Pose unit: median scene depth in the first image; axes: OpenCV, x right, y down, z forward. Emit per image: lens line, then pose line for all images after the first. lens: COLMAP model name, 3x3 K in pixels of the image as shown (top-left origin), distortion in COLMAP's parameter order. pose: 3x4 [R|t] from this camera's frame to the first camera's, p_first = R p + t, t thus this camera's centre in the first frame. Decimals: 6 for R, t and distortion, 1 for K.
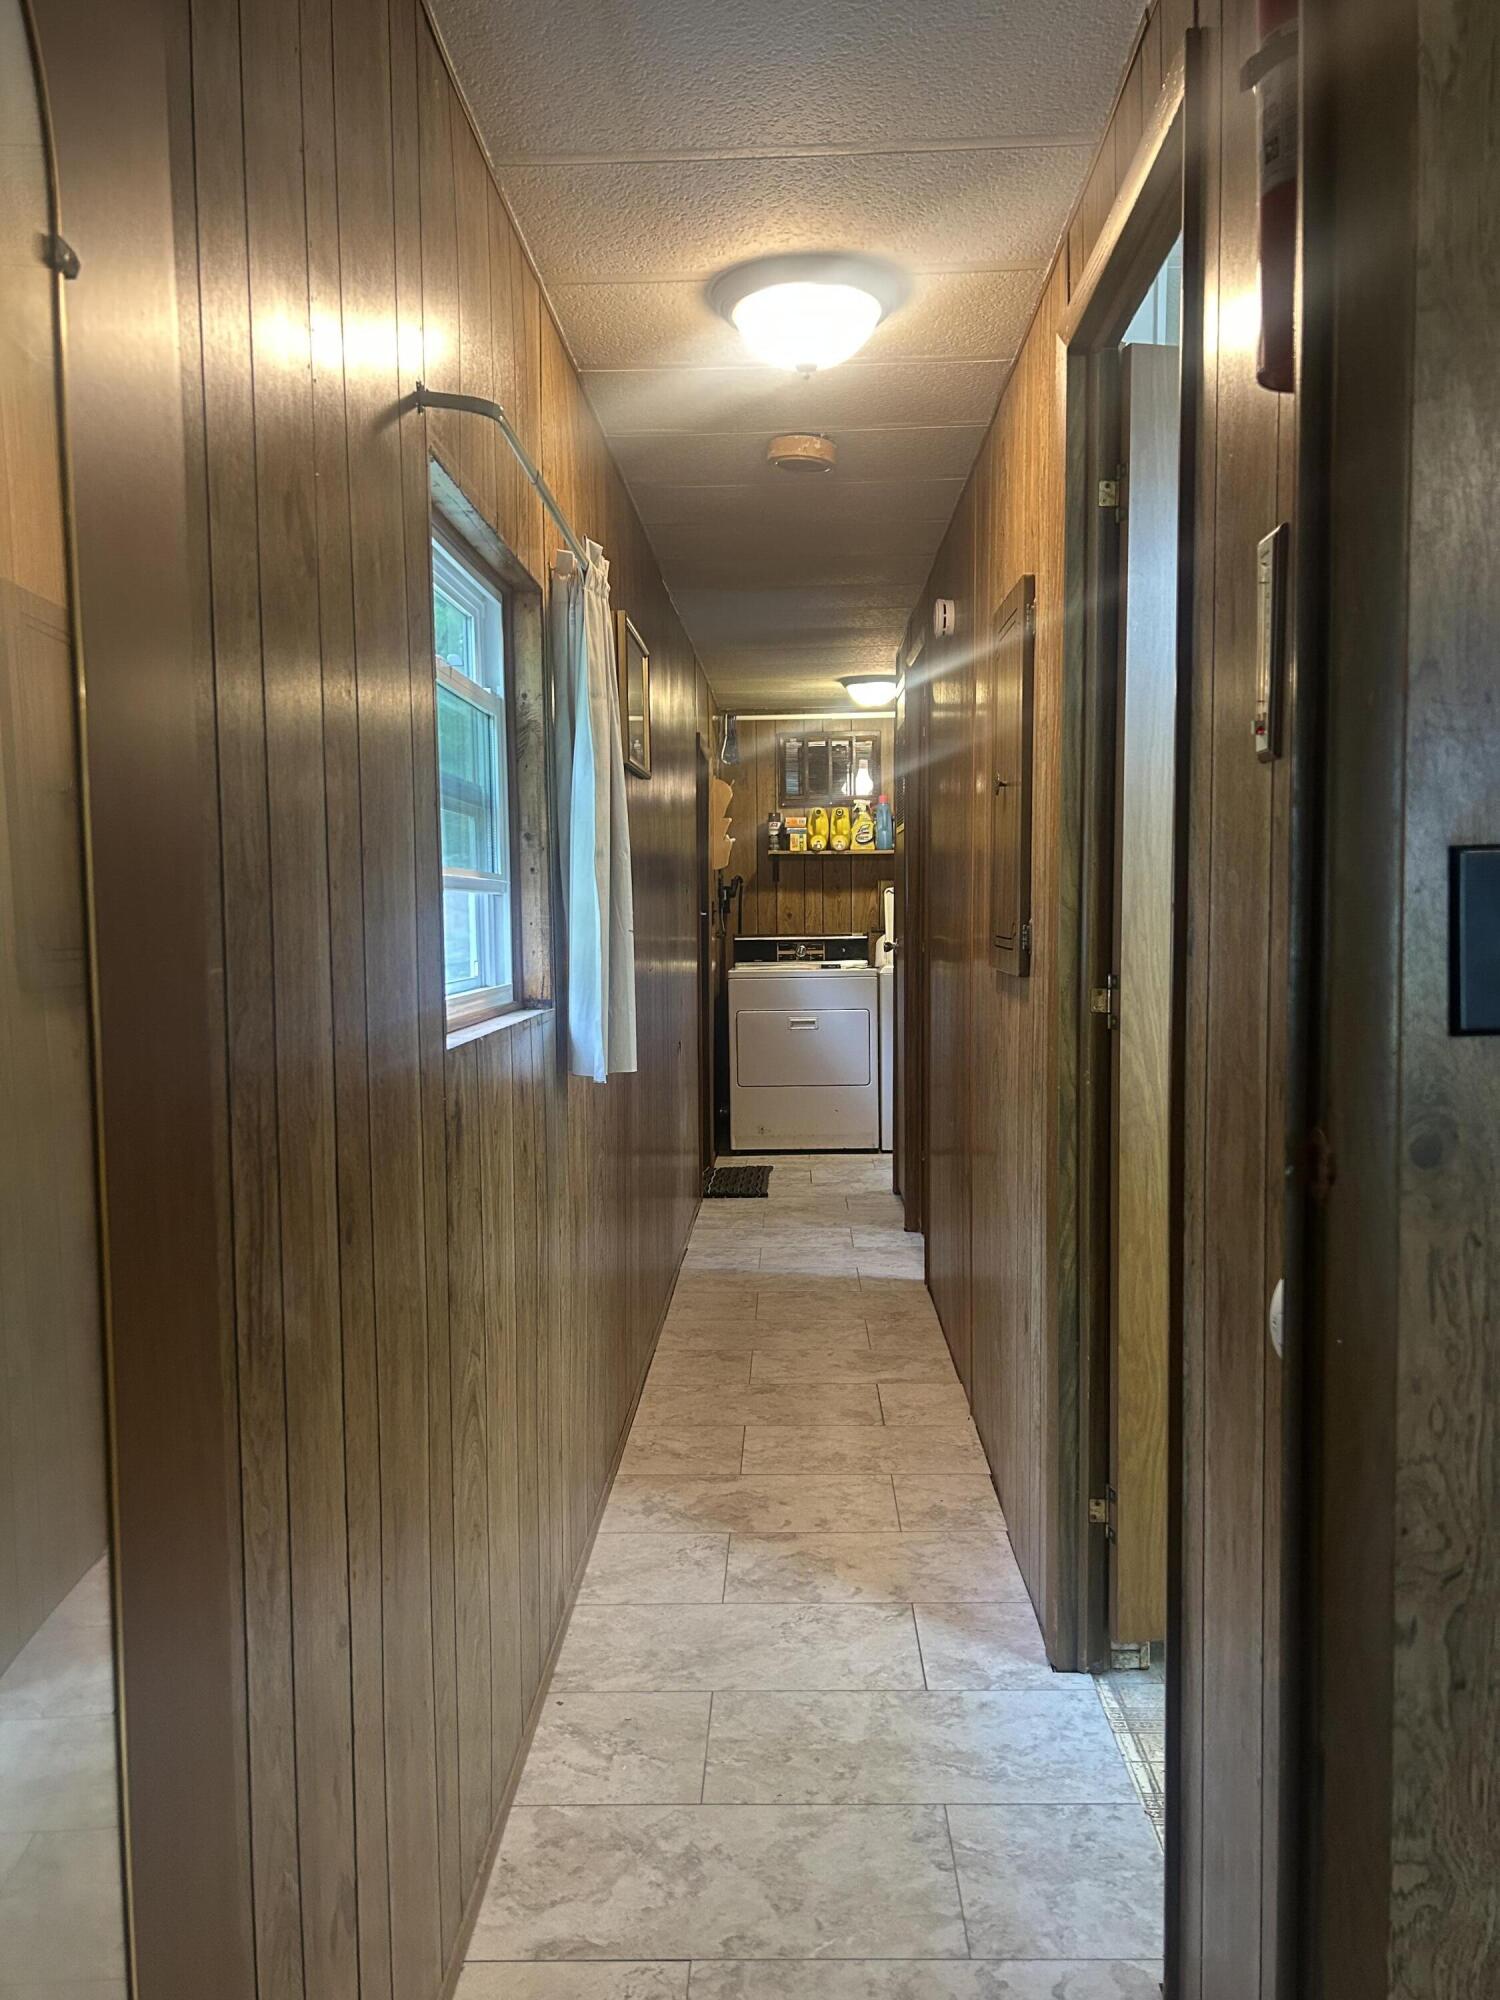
lens RADIAL K [[1501.0, 0, 750.0], [0, 1501.0, 1000.0], [0, 0, 1]] dist [0.152012, -0.157555]
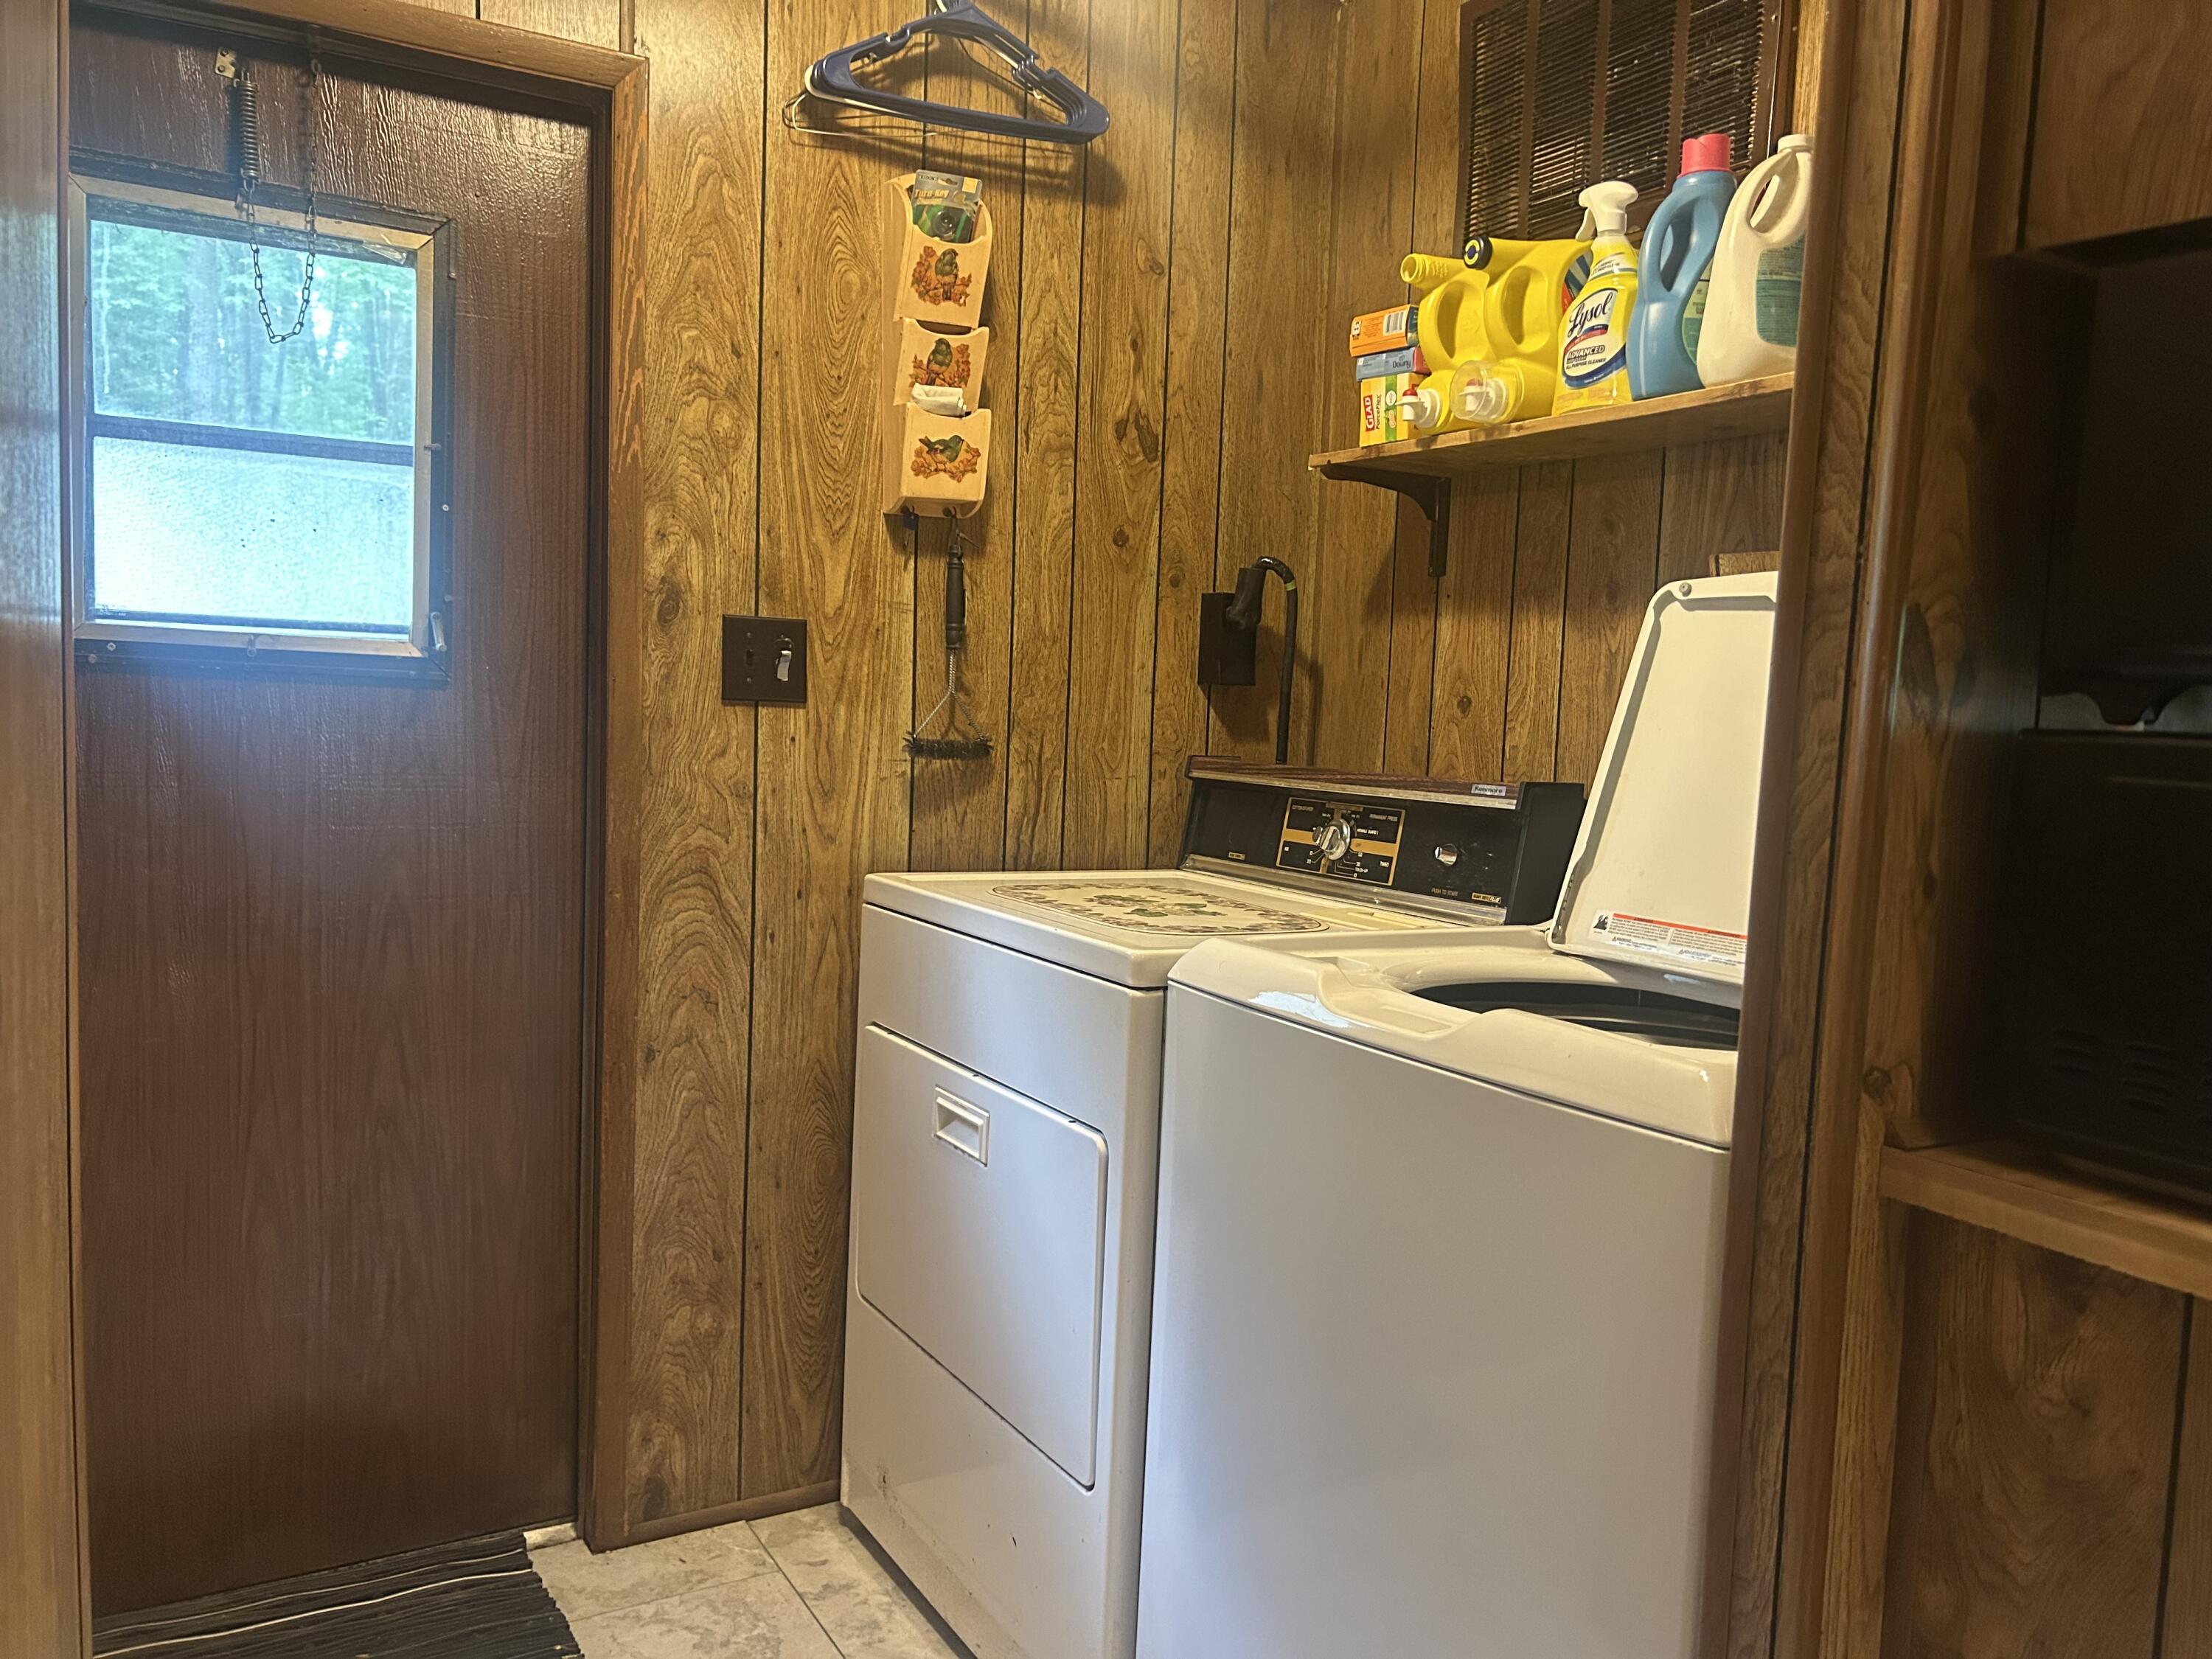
lens RADIAL K [[1660.1, 0, 1106.0], [0, 1660.1, 829.5], [0, 0, 1]] dist [0.152012, -0.157555]
pose [[0.532091, 0.099575, -0.840811, 0.246820], [-0.084399, 0.994352, 0.064348, -0.047357], [0.842470, 0.036725, 0.537490, 0.786240]]
